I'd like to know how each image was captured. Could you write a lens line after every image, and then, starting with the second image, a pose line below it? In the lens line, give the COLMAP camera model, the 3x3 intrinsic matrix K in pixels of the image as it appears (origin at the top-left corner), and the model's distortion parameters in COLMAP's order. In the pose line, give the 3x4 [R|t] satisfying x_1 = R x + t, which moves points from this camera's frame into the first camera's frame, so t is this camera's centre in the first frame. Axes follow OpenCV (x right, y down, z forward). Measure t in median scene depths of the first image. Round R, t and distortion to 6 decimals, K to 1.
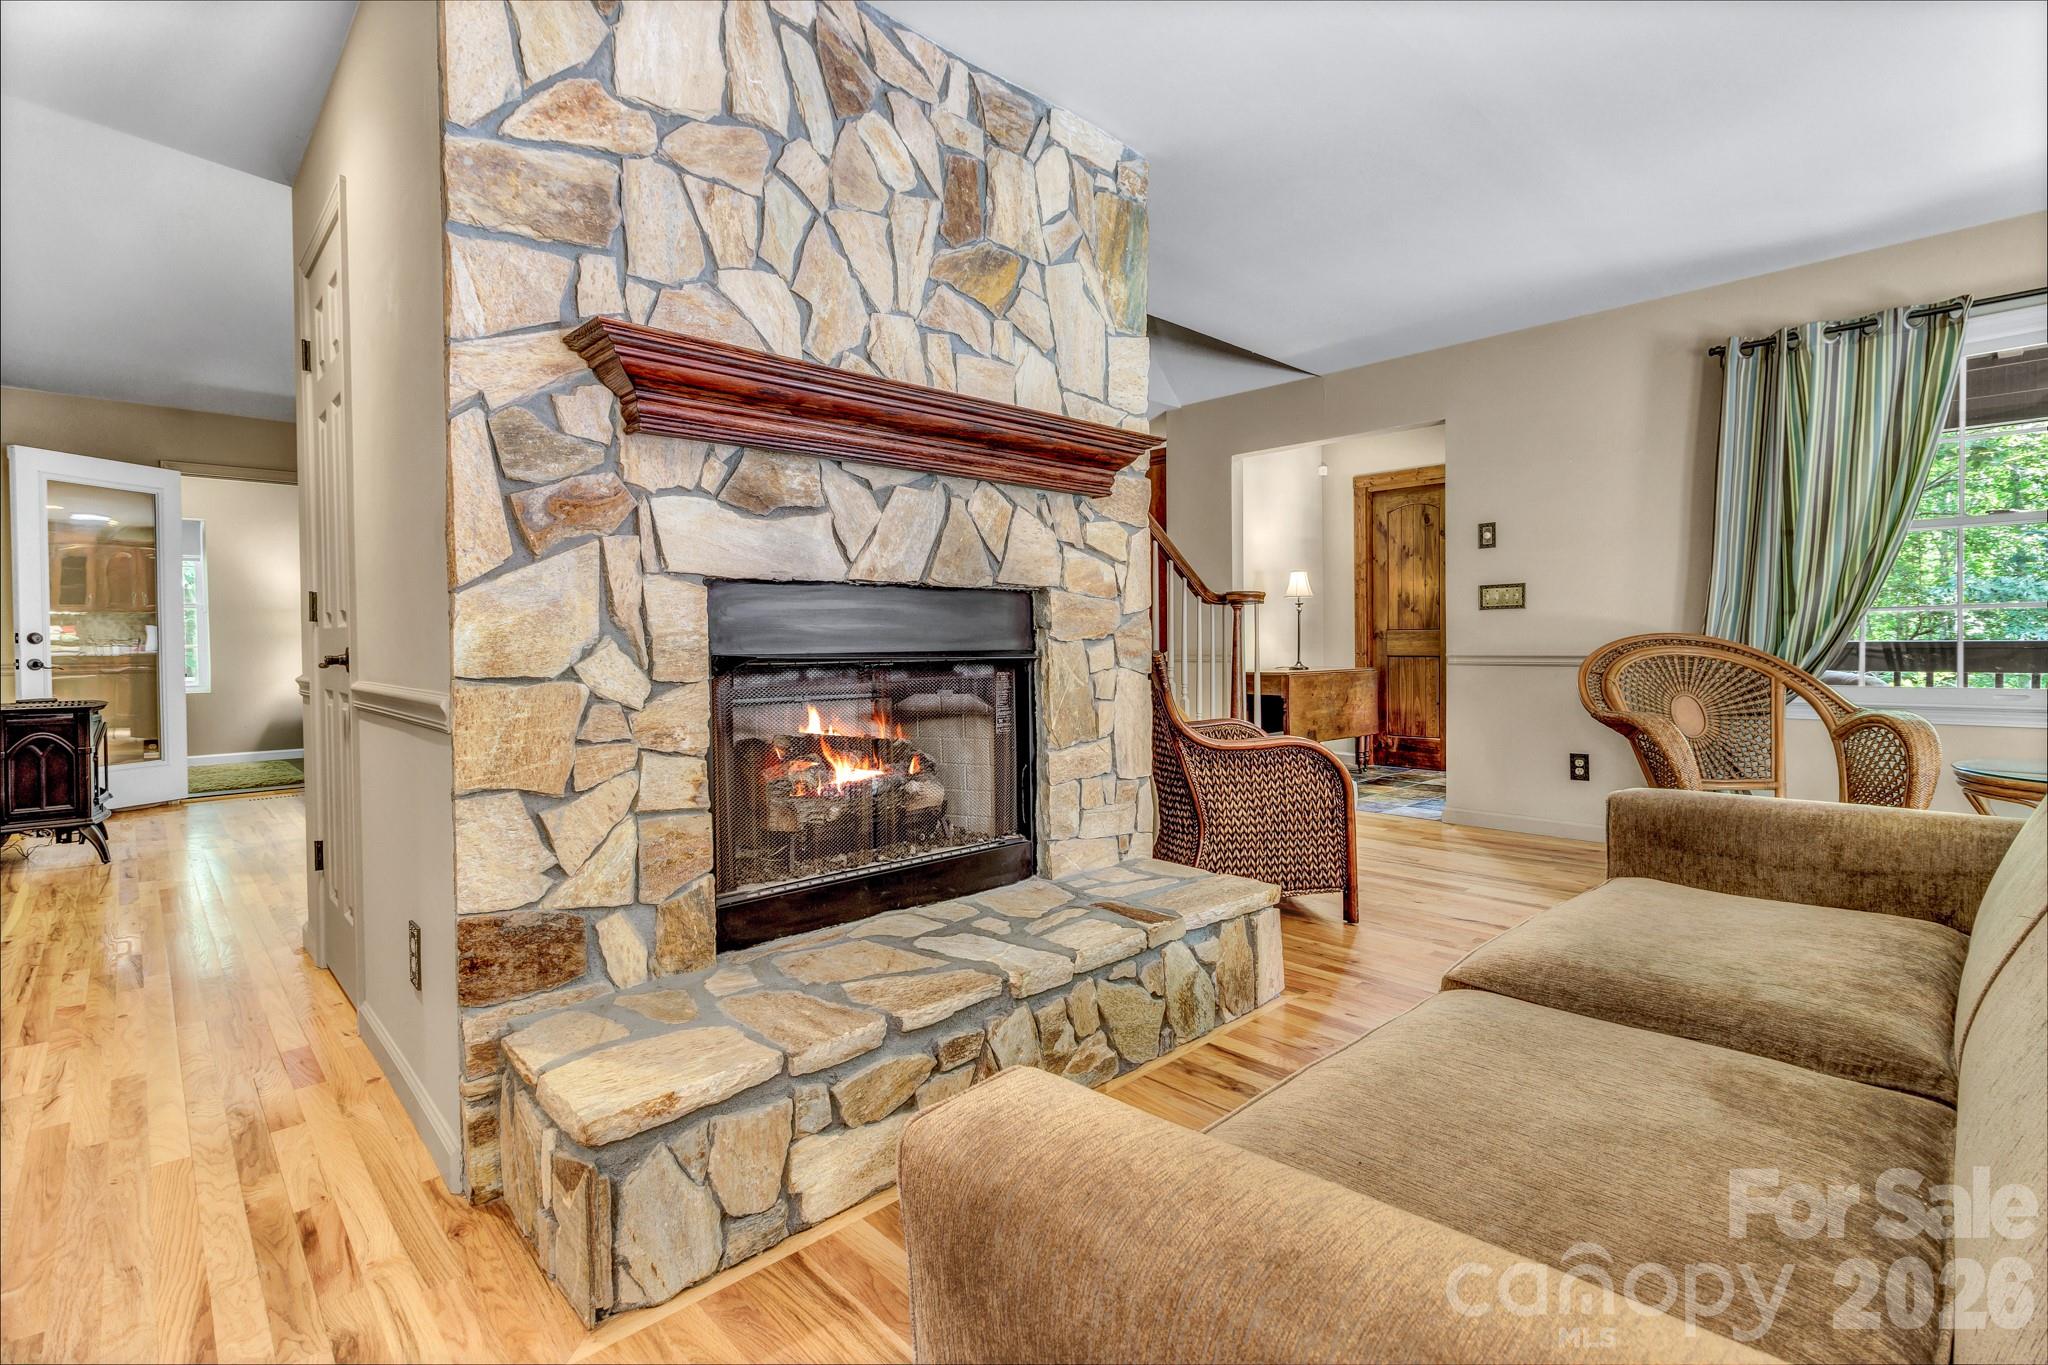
lens RADIAL K [[943.0, 0, 1030.8], [0, 943.0, 657.8], [0, 0, 1]] dist [0.000537, 0.000712]
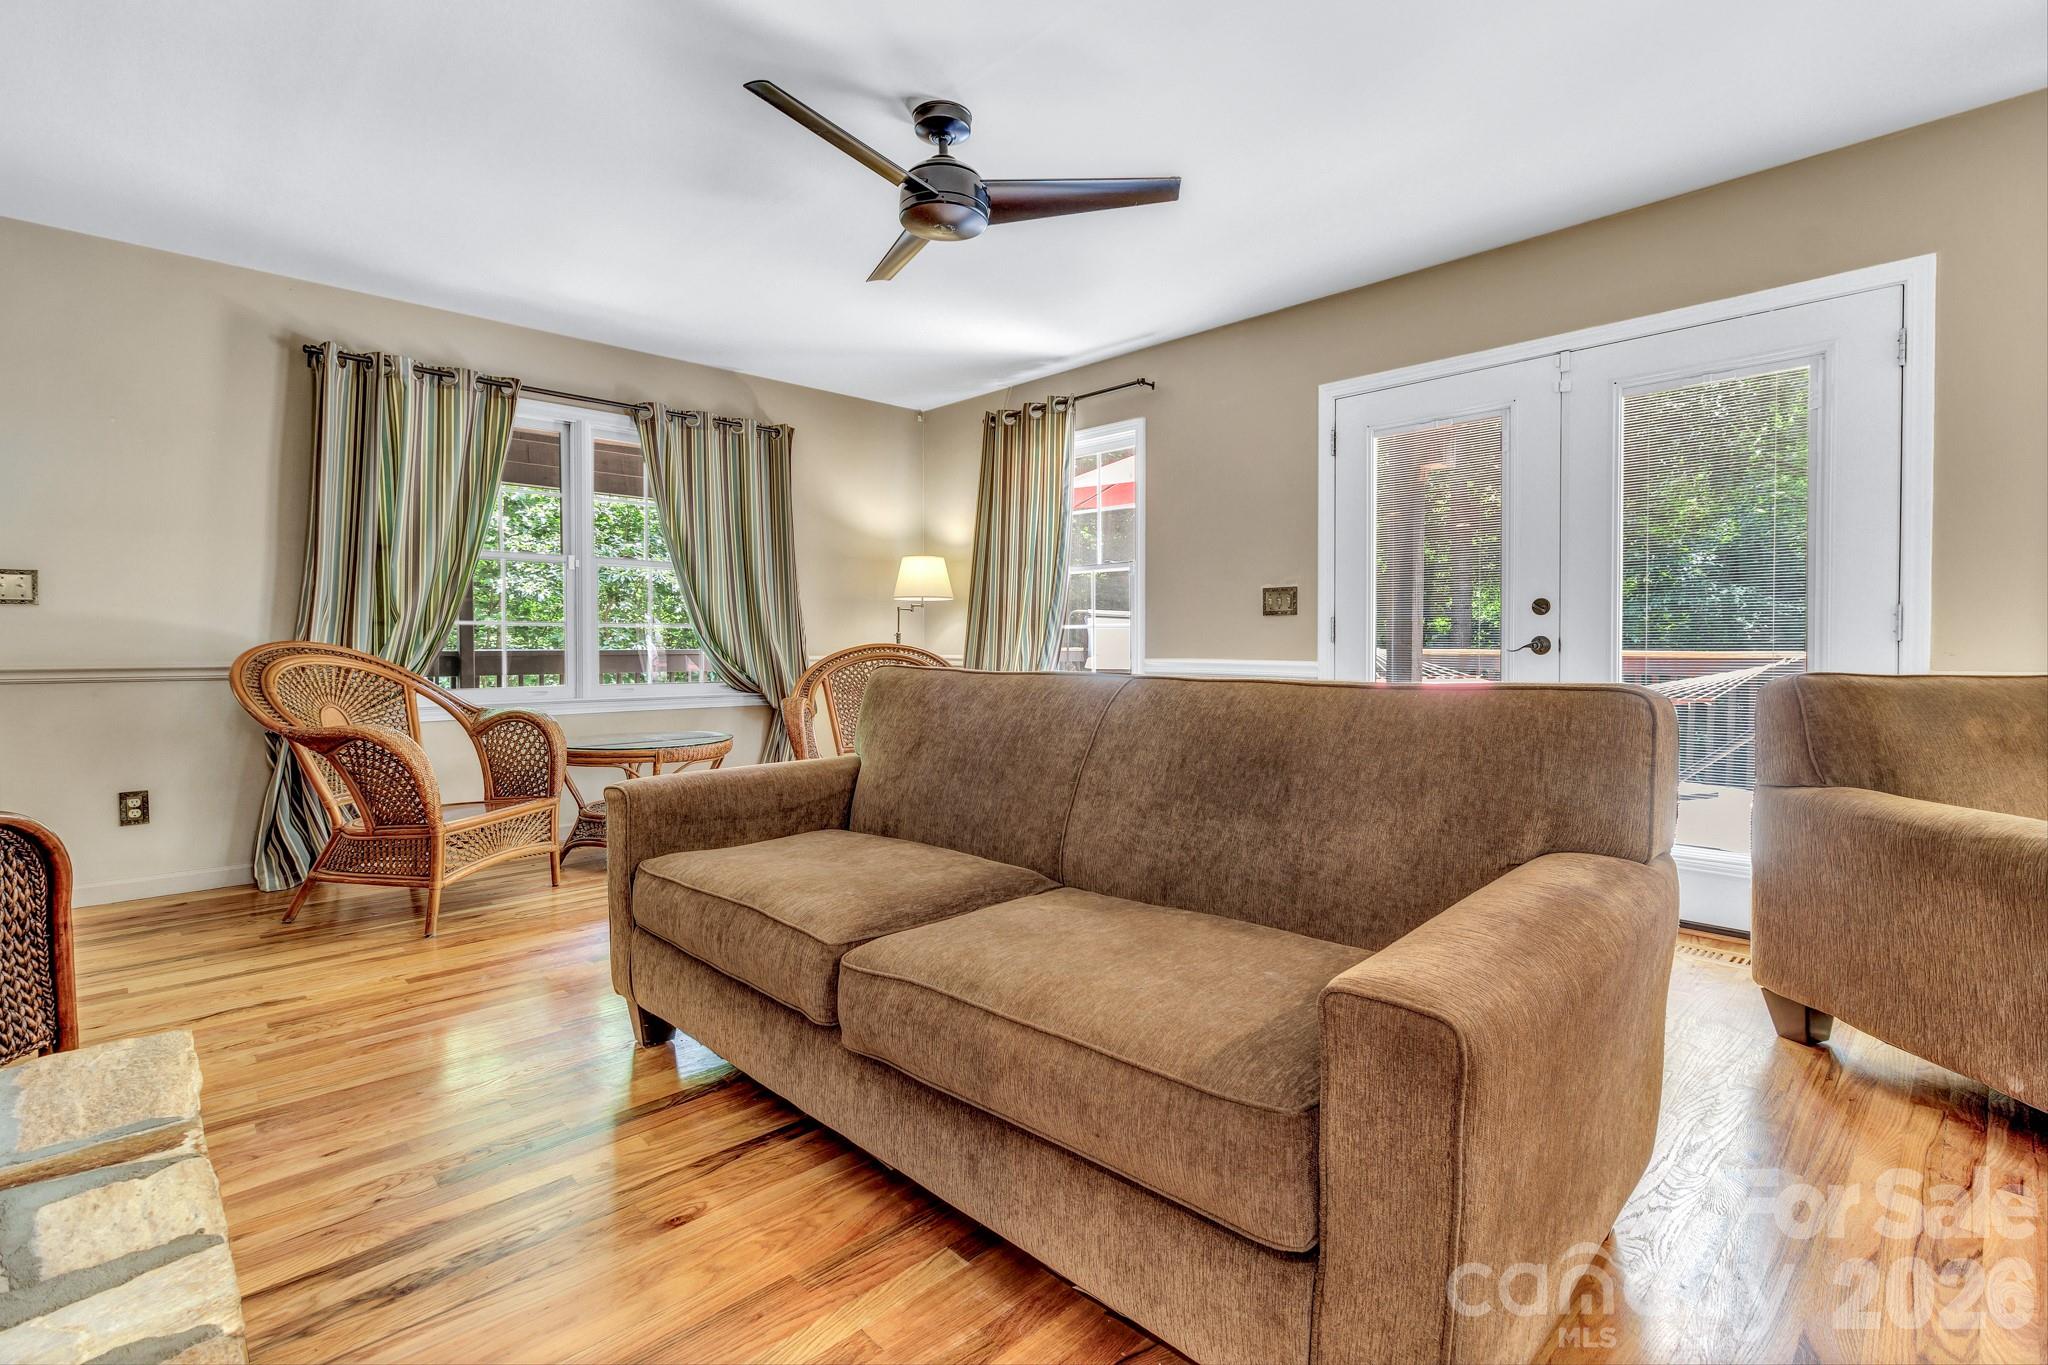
lens RADIAL K [[943.0, 0, 1030.8], [0, 943.0, 657.8], [0, 0, 1]] dist [0.000537, 0.000712]
pose [[-0.008459, -0.002850, 0.999960, -0.393857], [0.017415, 0.999844, 0.002997, -0.000514], [-0.999813, 0.017440, -0.008409, 0.445197]]
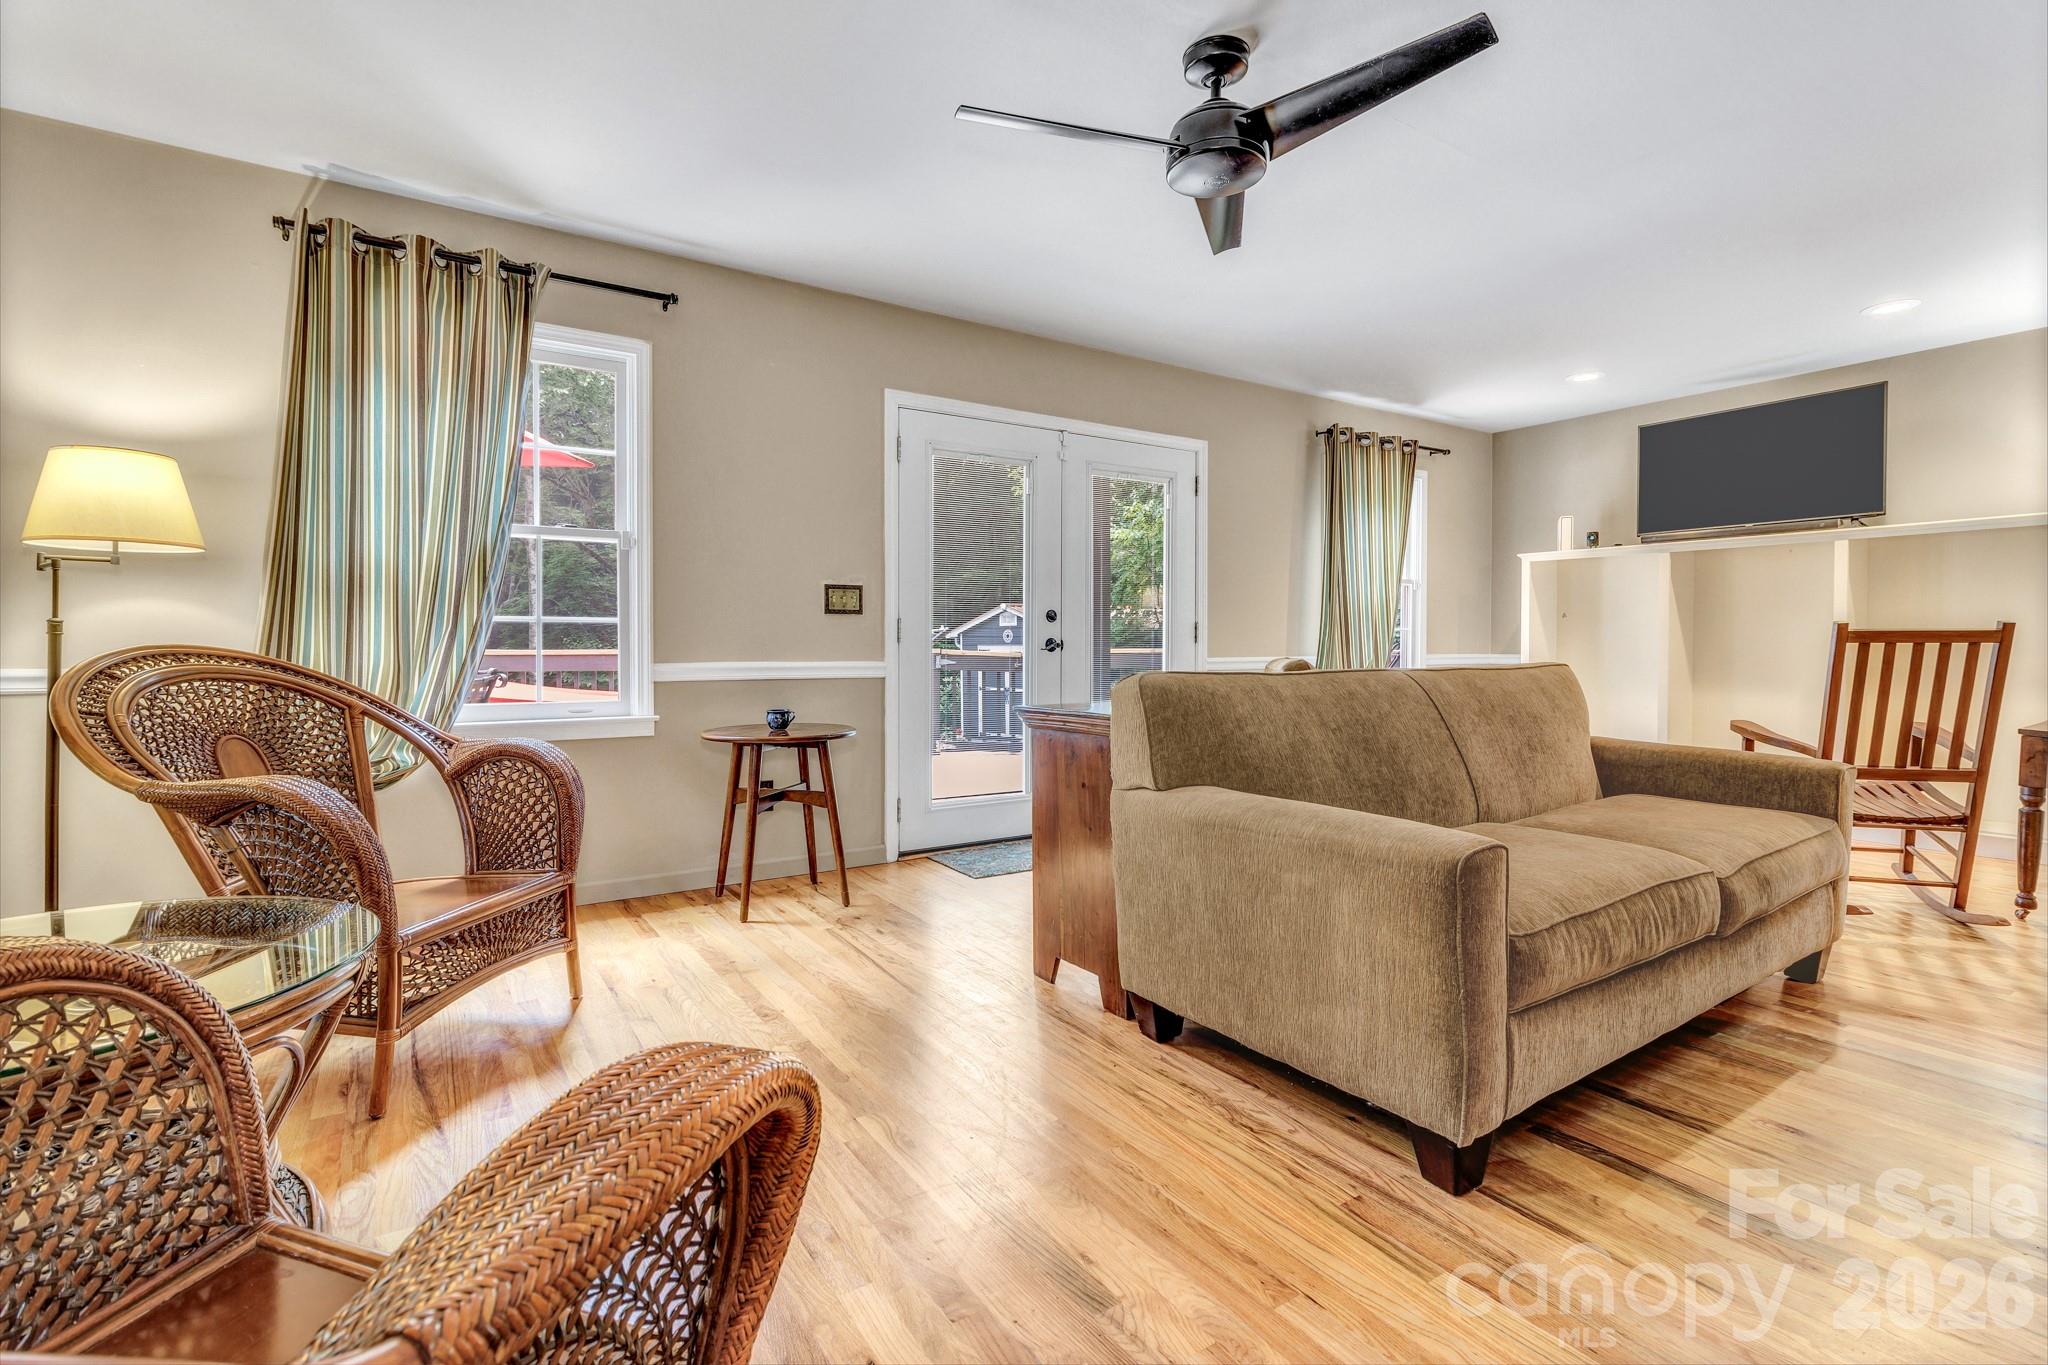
lens RADIAL K [[943.0, 0, 1030.8], [0, 943.0, 657.8], [0, 0, 1]] dist [0.000537, 0.000712]
pose [[-0.982762, 0.006543, 0.184757, 0.698578], [0.012151, 0.999499, 0.029238, -0.033048], [-0.184474, 0.030979, -0.982349, 1.526813]]
